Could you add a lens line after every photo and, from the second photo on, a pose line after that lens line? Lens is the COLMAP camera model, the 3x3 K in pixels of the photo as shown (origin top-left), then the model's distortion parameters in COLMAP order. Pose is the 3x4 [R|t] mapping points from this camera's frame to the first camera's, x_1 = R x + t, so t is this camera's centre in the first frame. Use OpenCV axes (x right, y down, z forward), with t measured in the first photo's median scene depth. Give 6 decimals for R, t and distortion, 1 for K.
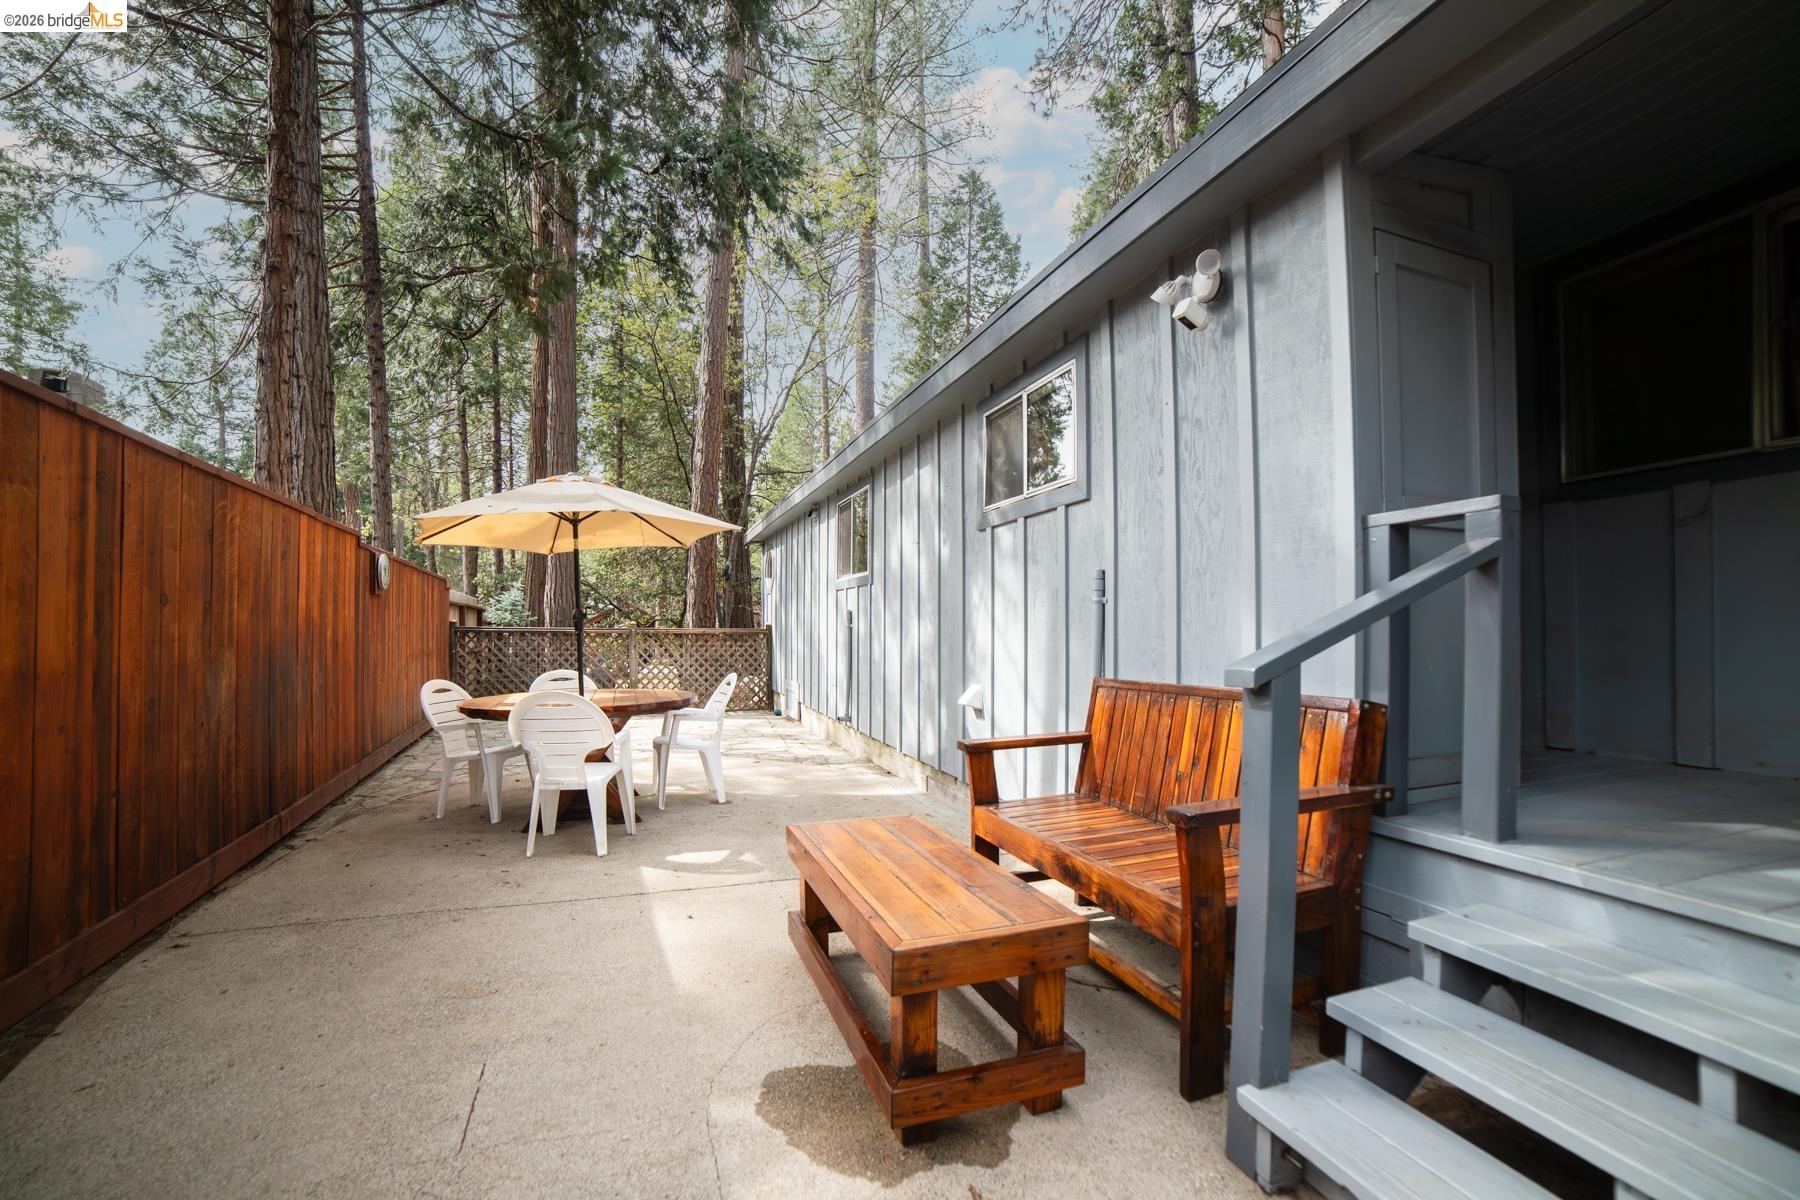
lens RADIAL K [[746.3, 0, 886.9], [0, 746.3, 603.9], [0, 0, 1]] dist [-0.104421, 0.046186]
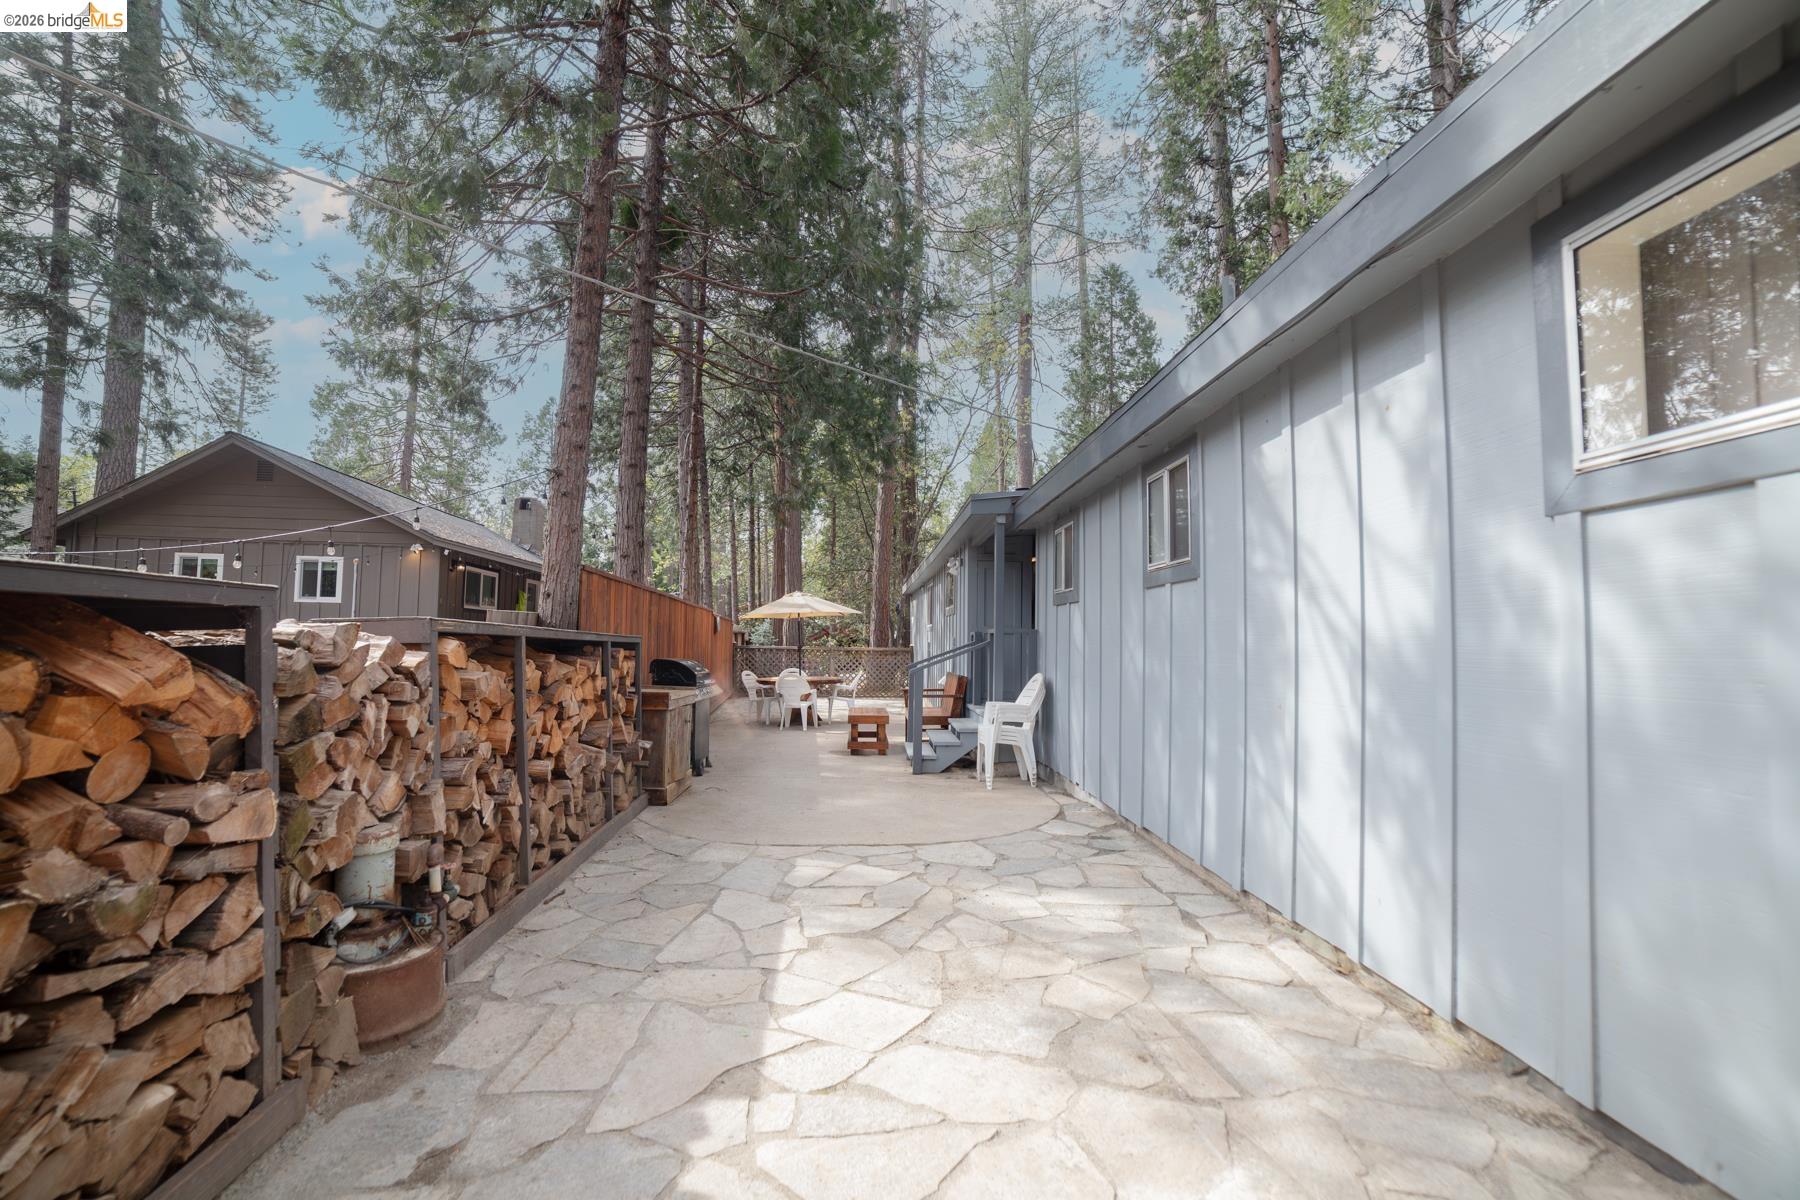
lens RADIAL K [[725.6, 0, 899.4], [0, 725.6, 605.8], [0, 0, 1]] dist [-0.089248, 0.030815]
pose [[0.964425, 0.002593, -0.264342, 0.280255], [-0.007817, 0.999794, -0.018714, -0.038015], [0.264239, 0.020115, 0.964247, -0.646592]]
